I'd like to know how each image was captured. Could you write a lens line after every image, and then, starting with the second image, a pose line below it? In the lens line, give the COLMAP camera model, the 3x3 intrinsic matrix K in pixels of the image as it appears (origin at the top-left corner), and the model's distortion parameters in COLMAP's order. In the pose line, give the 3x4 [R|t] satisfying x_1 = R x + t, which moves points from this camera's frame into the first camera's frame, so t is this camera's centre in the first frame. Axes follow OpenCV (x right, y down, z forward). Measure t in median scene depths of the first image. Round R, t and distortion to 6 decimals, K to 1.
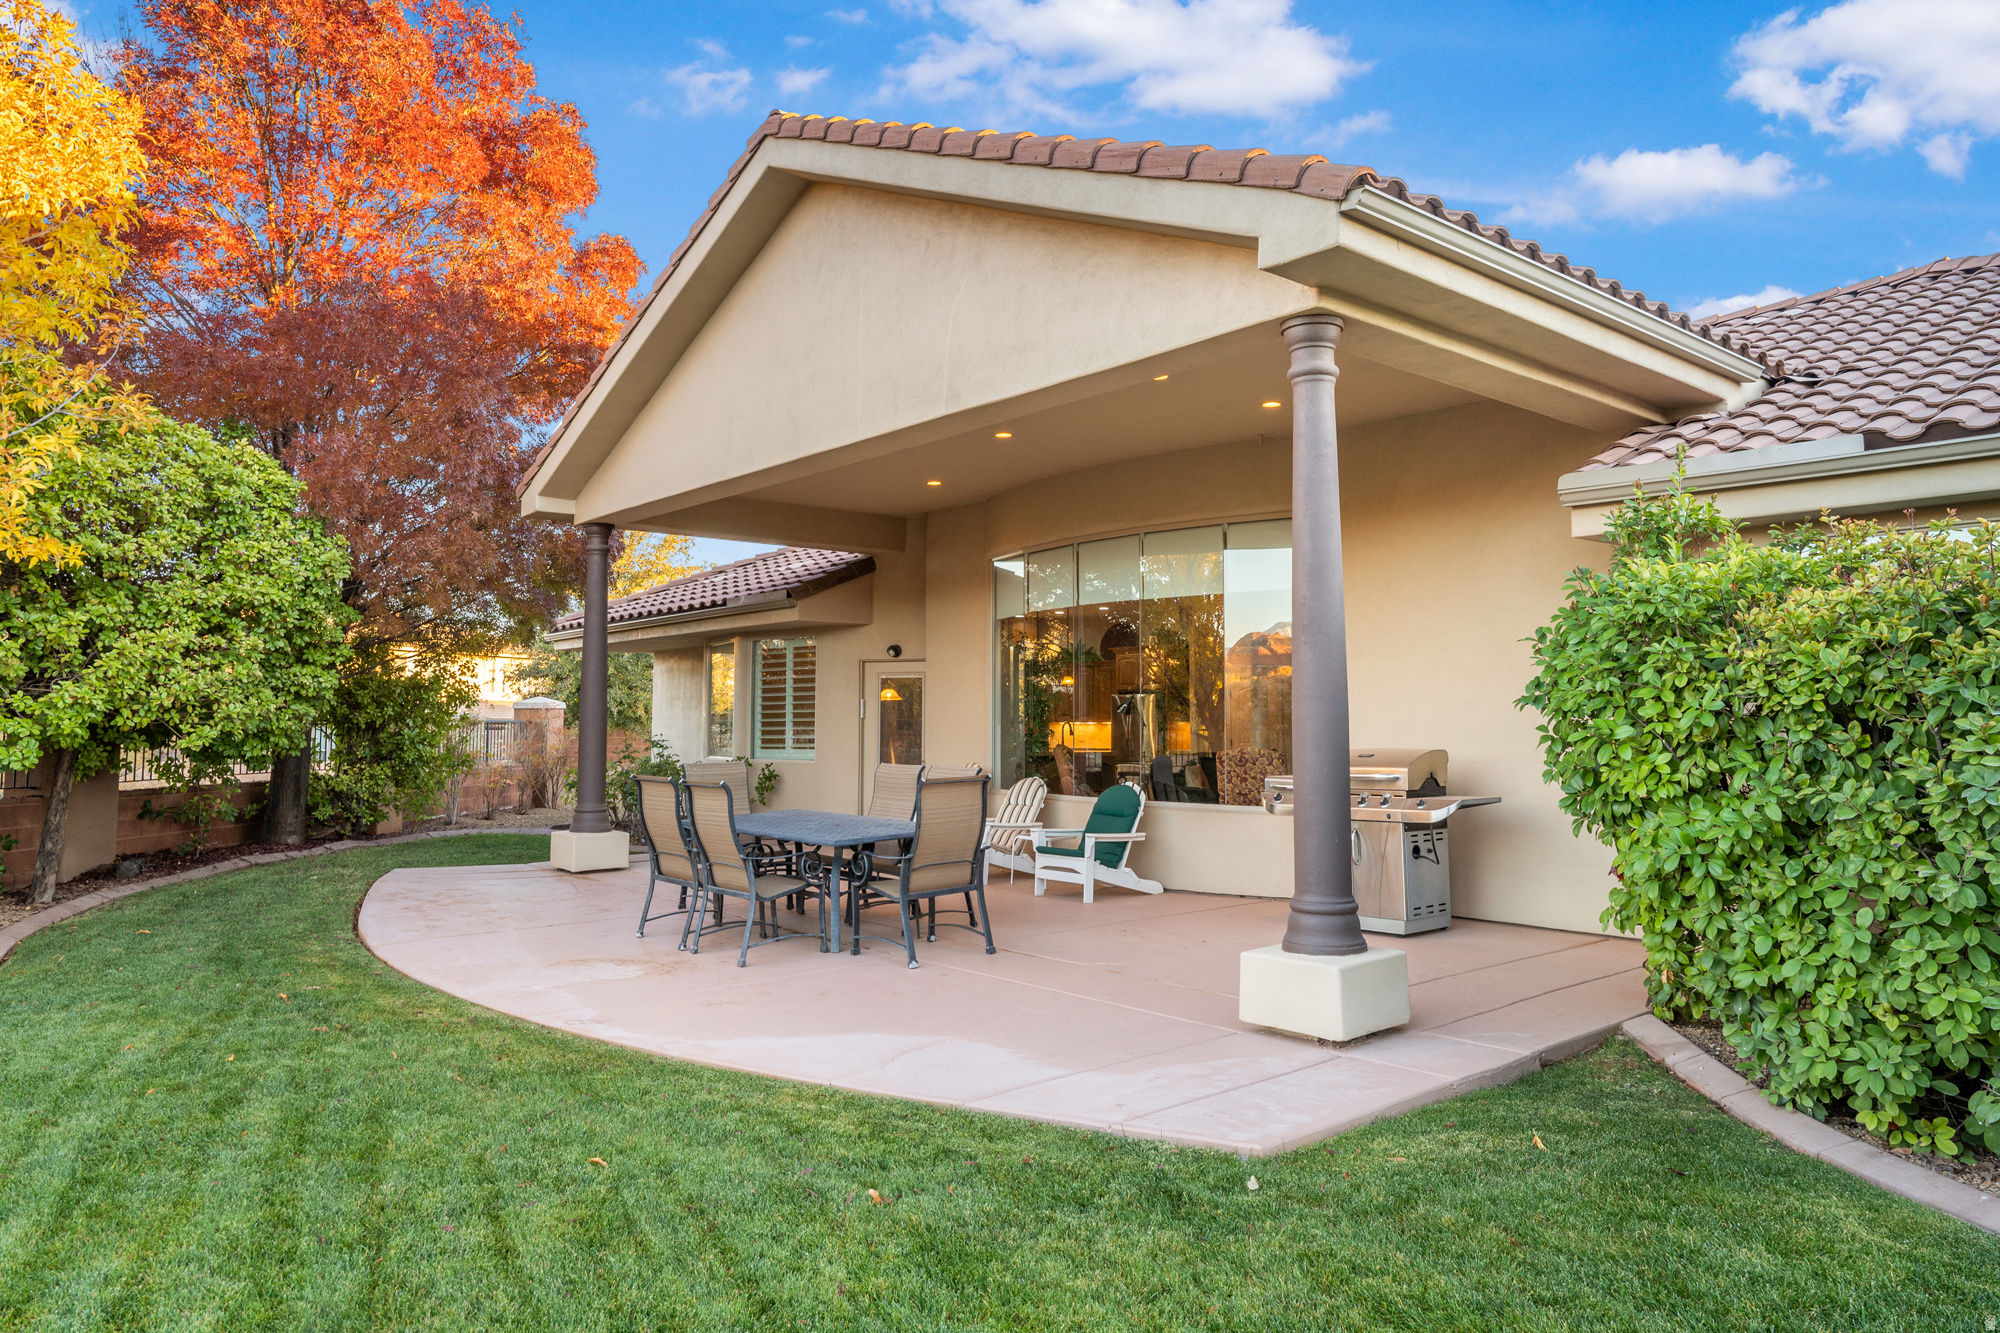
lens RADIAL K [[1291.6, 0, 998.2], [0, 1291.6, 625.5], [0, 0, 1]] dist [-0.047939, 0.062584]
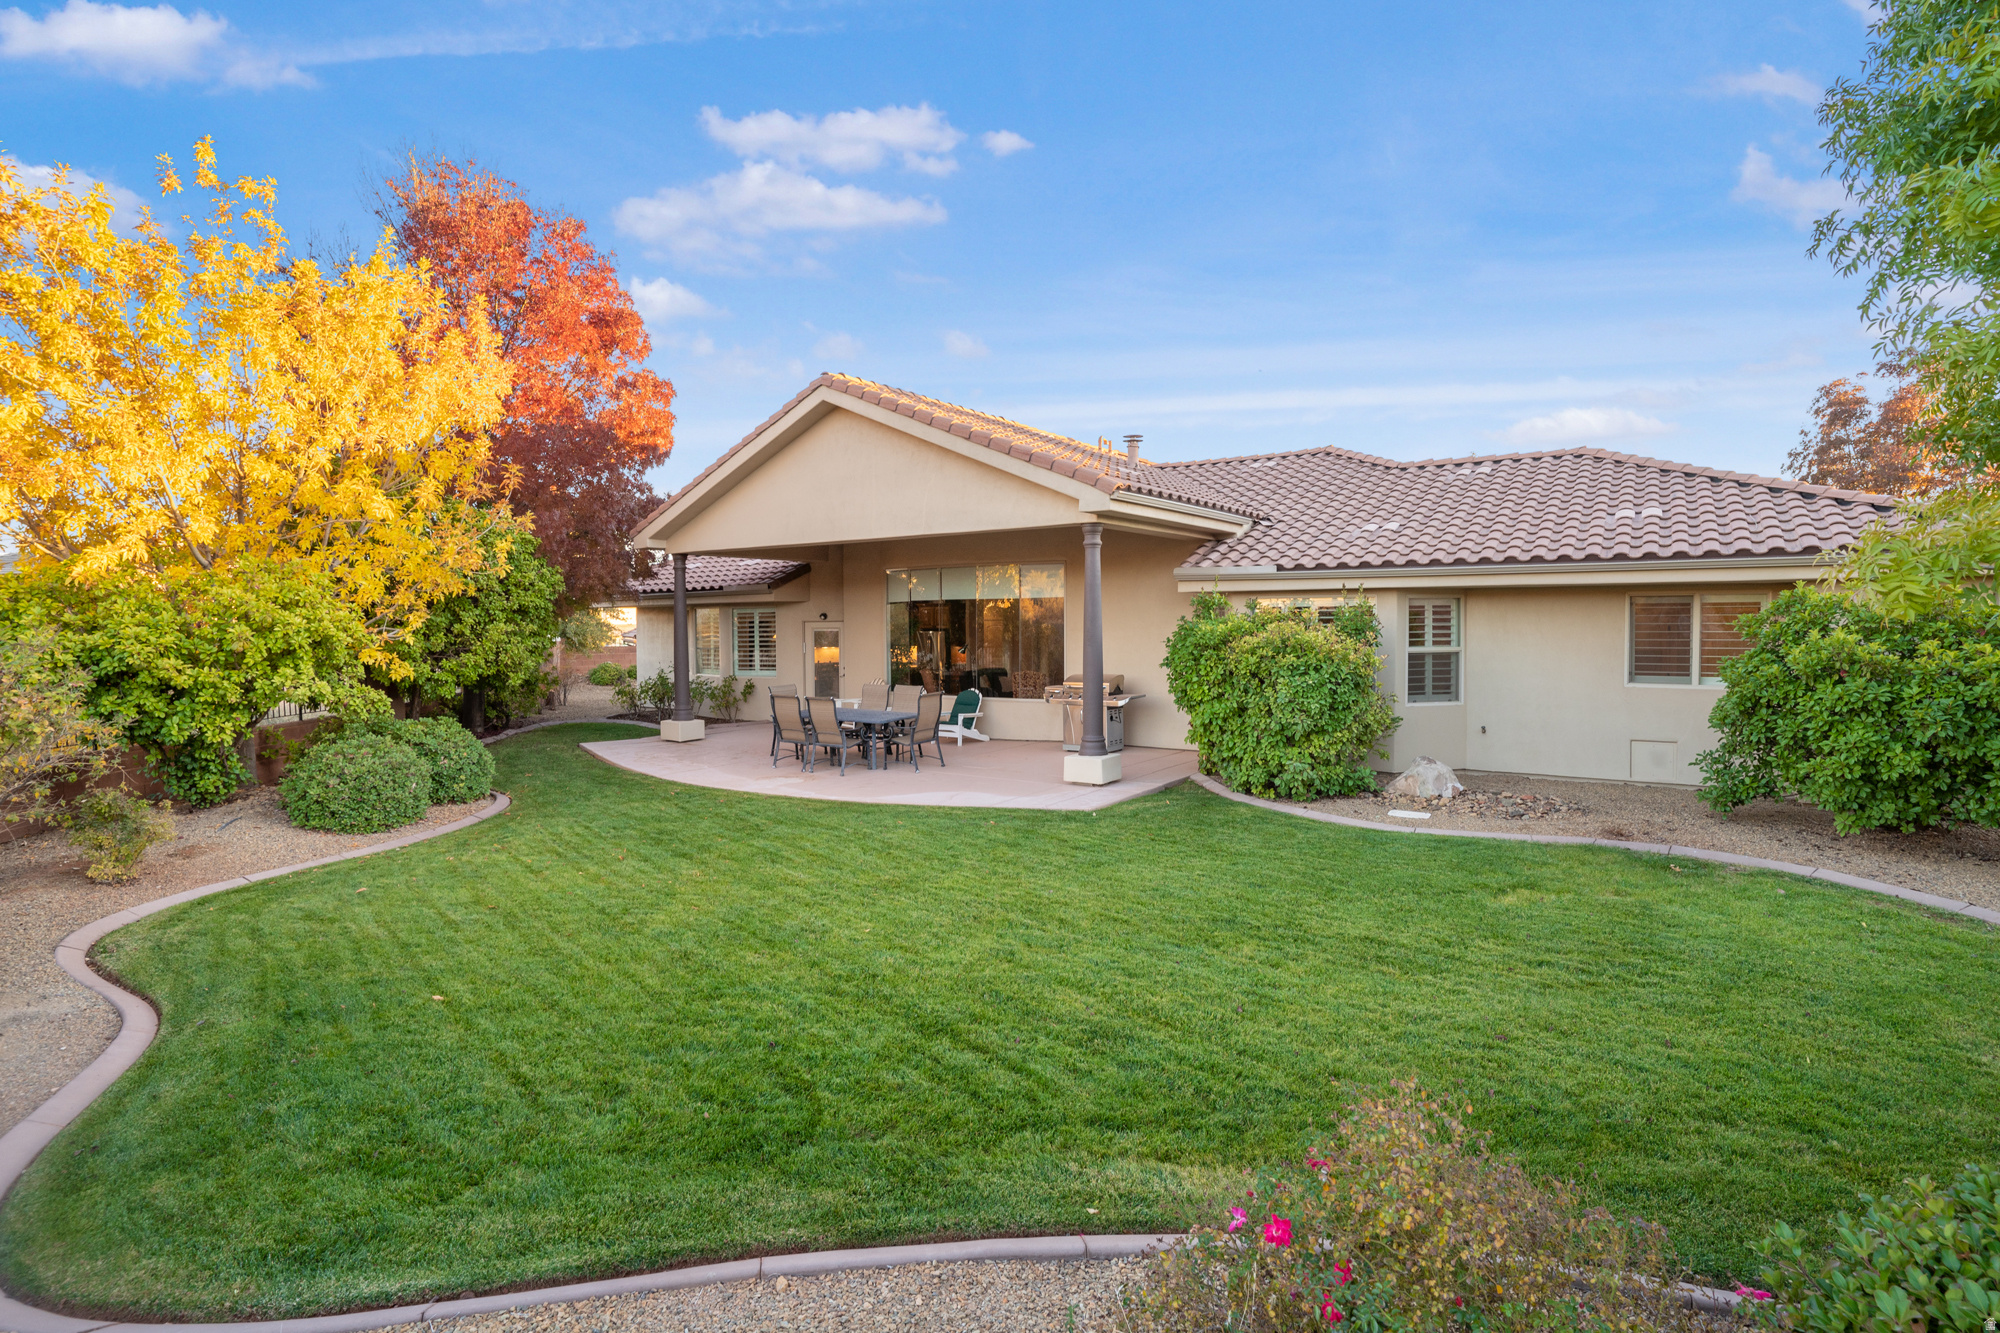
lens RADIAL K [[1013.5, 0, 989.8], [0, 1013.5, 670.5], [0, 0, 1]] dist [-0.074056, 0.038848]
pose [[0.966907, -0.019622, 0.254373, -0.406685], [-0.012332, 0.992278, 0.123421, -0.154753], [-0.254831, -0.122473, 0.959198, -0.806922]]
